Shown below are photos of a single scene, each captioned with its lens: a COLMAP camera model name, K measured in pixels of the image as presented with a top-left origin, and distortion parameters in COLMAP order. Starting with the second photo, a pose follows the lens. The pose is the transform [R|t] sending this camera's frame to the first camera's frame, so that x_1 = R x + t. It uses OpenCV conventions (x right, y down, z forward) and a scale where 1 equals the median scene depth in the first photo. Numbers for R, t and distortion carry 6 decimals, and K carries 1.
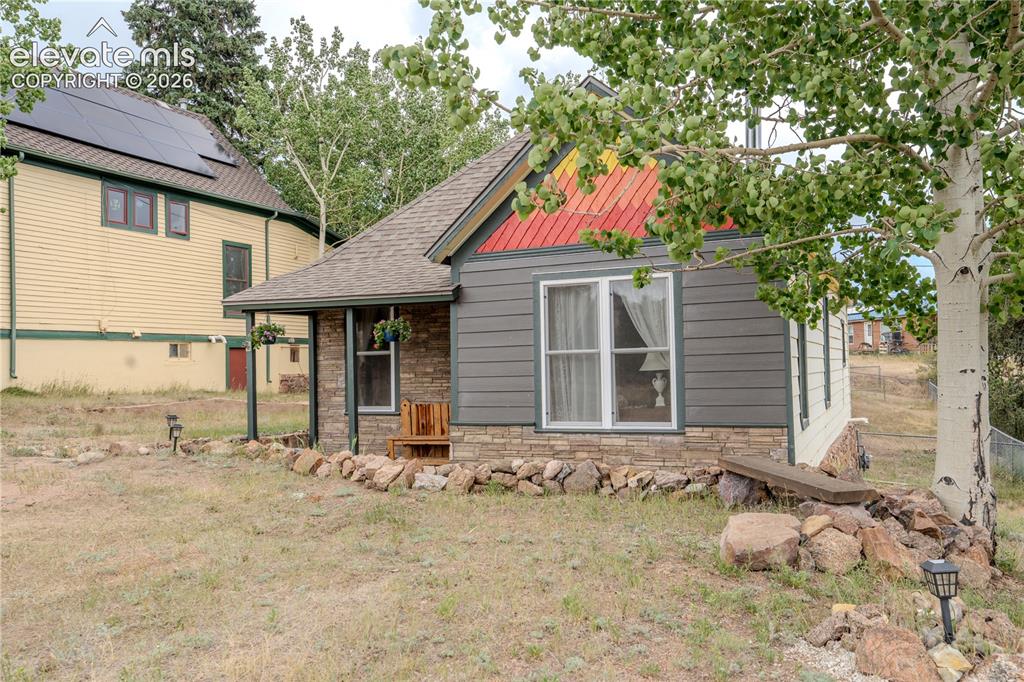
lens RADIAL K [[820.3, 0, 512.0], [0, 820.3, 341.0], [0, 0, 1]] dist [0.002974, 0.000905]
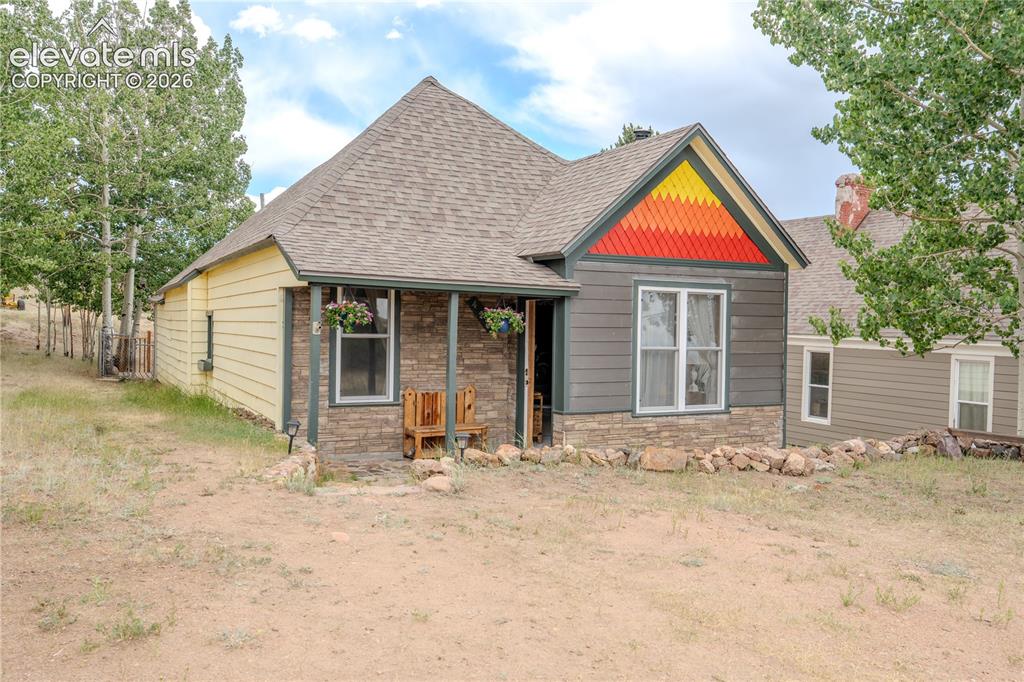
lens RADIAL K [[835.5, 0, 512.0], [0, 835.5, 341.0], [0, 0, 1]] dist [0.007287, 0.006456]
pose [[0.610431, 0.014596, 0.791935, -1.005479], [-0.060433, 0.997774, 0.028193, -0.018688], [-0.789761, -0.065069, 0.609954, 0.422528]]
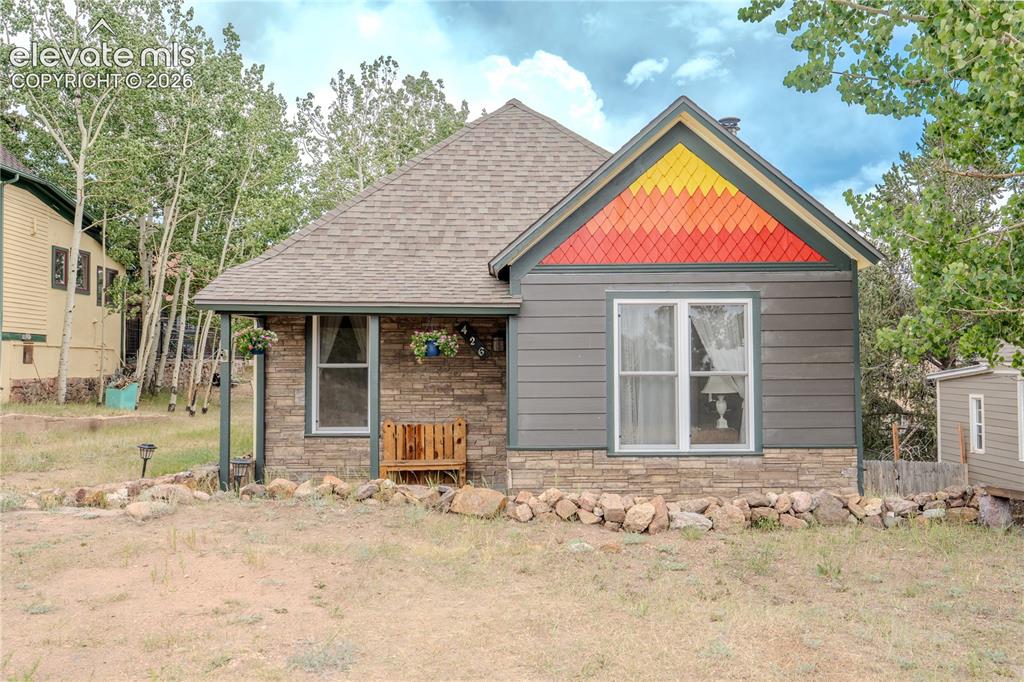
lens RADIAL K [[835.5, 0, 512.0], [0, 835.5, 341.0], [0, 0, 1]] dist [0.007287, 0.006456]
pose [[0.908005, 0.031158, 0.417799, -0.484404], [-0.030592, 0.999500, -0.008054, -0.012247], [-0.417841, -0.005468, 0.908504, 0.159809]]
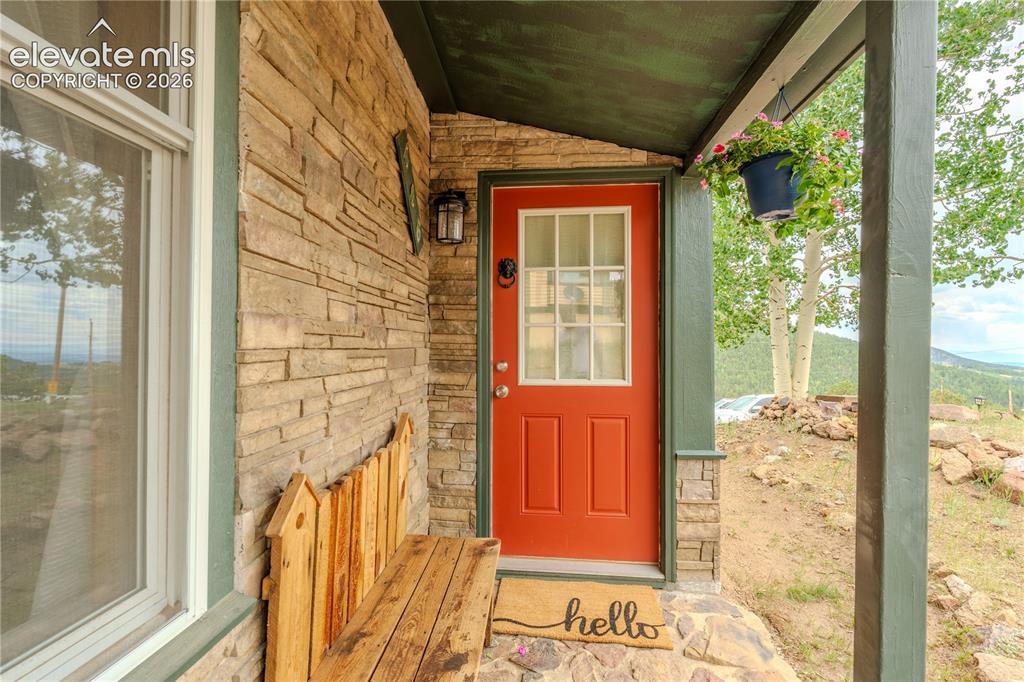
lens RADIAL K [[463.4, 0, 512.0], [0, 463.4, 341.0], [0, 0, 1]] dist [-0.003986, -0.000109]
pose [[-0.350925, 0.028943, 0.935956, -0.286448], [-0.031479, 0.998593, -0.042682, 0.057580], [-0.935874, -0.044441, -0.349520, 1.240236]]
